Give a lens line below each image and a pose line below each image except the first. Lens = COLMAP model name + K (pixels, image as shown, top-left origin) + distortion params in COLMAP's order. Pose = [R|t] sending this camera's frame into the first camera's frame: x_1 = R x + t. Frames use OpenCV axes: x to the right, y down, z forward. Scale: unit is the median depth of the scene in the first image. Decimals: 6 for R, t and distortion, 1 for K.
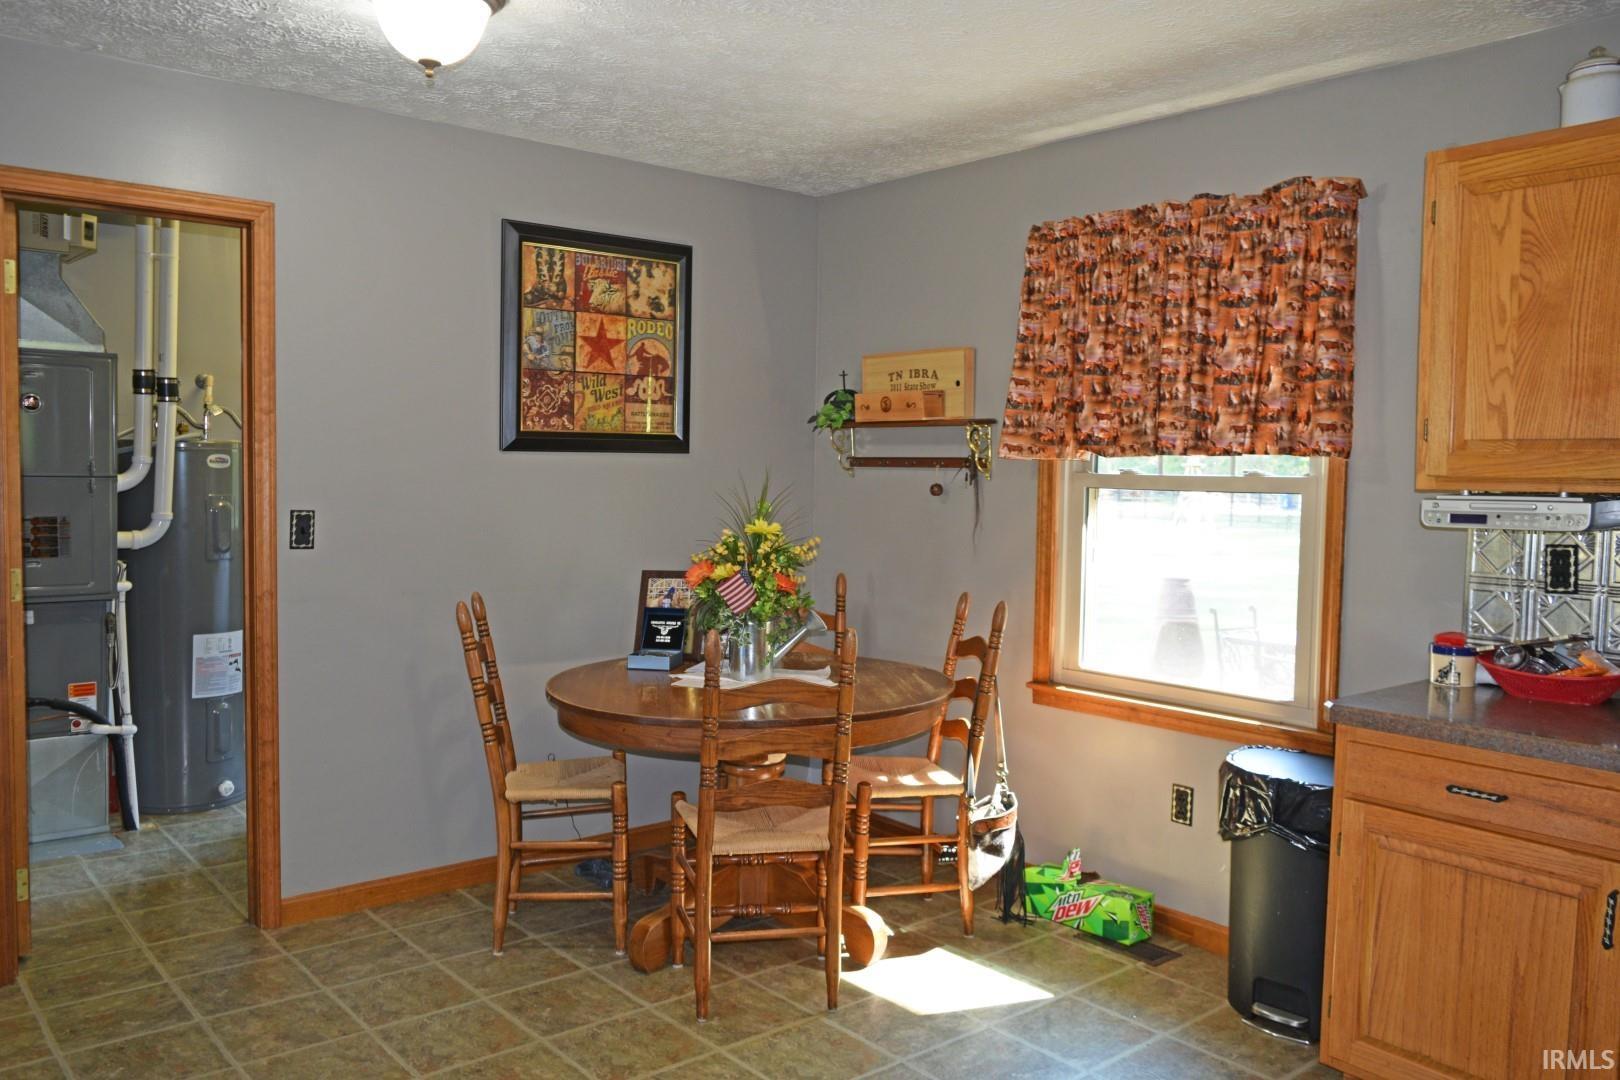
lens RADIAL K [[1253.7, 0, 810.0], [0, 1253.7, 540.0], [0, 0, 1]] dist [-0.013173, -0.004398]
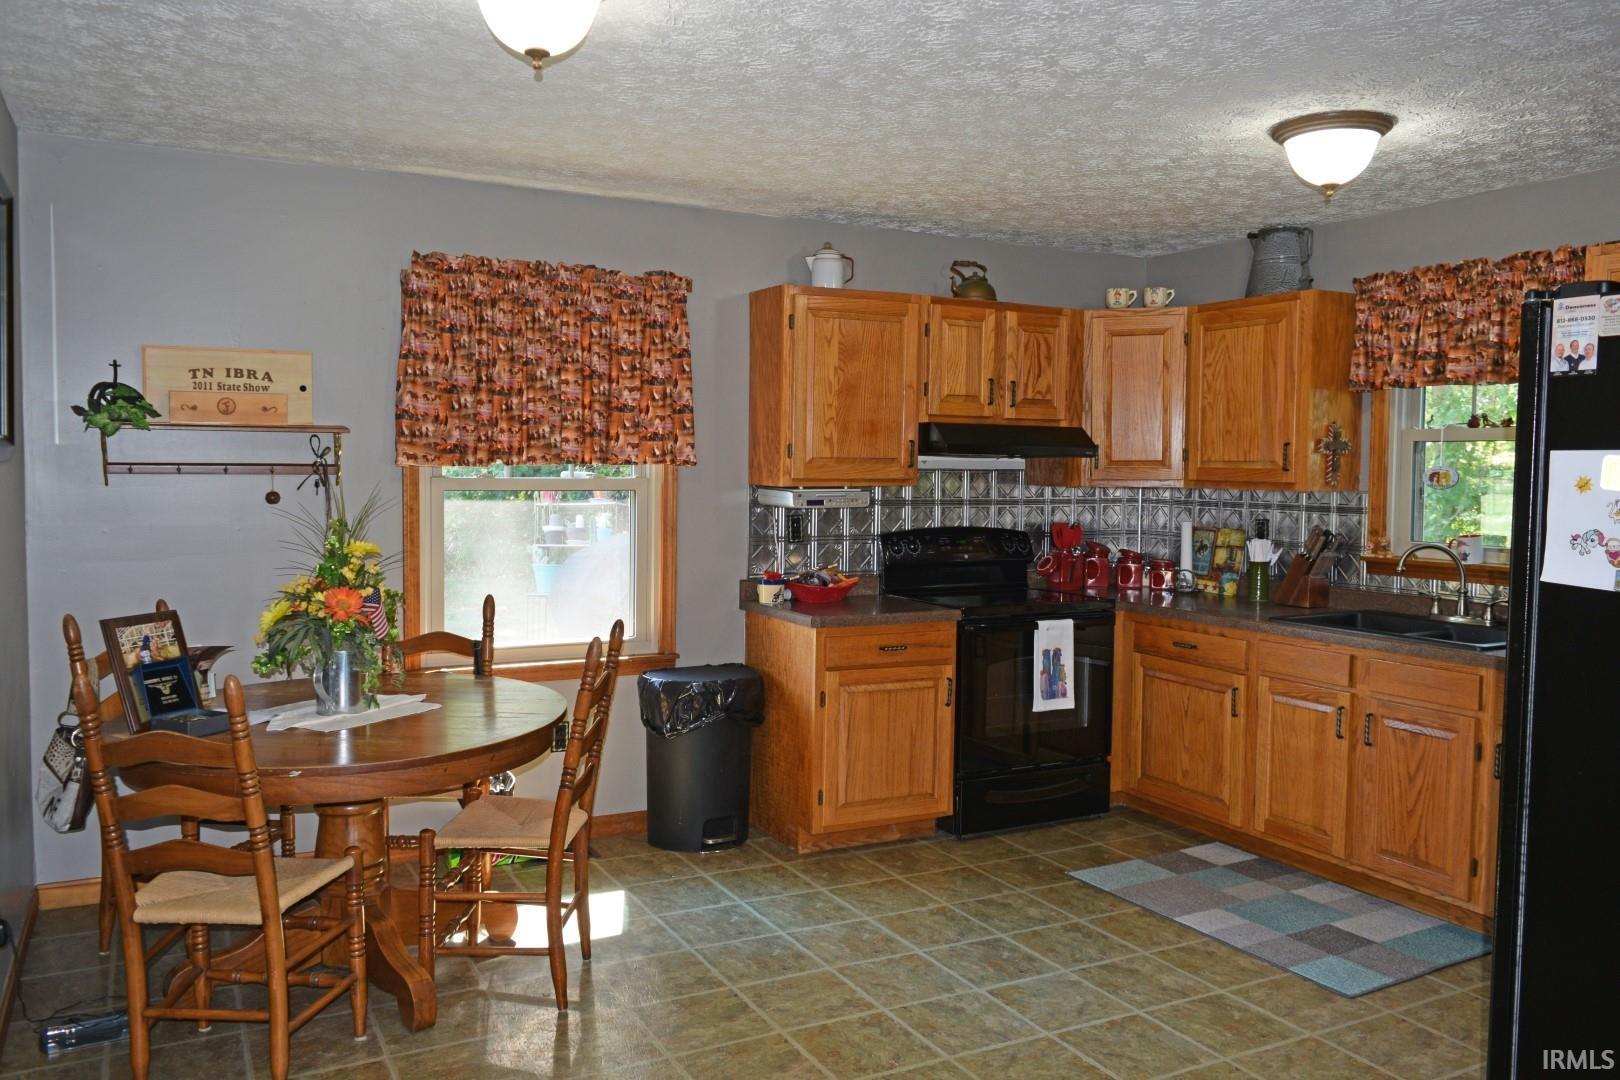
lens RADIAL K [[1253.7, 0, 810.0], [0, 1253.7, 540.0], [0, 0, 1]] dist [-0.013173, -0.004398]
pose [[0.215718, -0.075912, 0.973501, -0.912289], [0.048256, 0.996584, 0.067018, -0.064145], [-0.975263, 0.032521, 0.218644, 0.485205]]
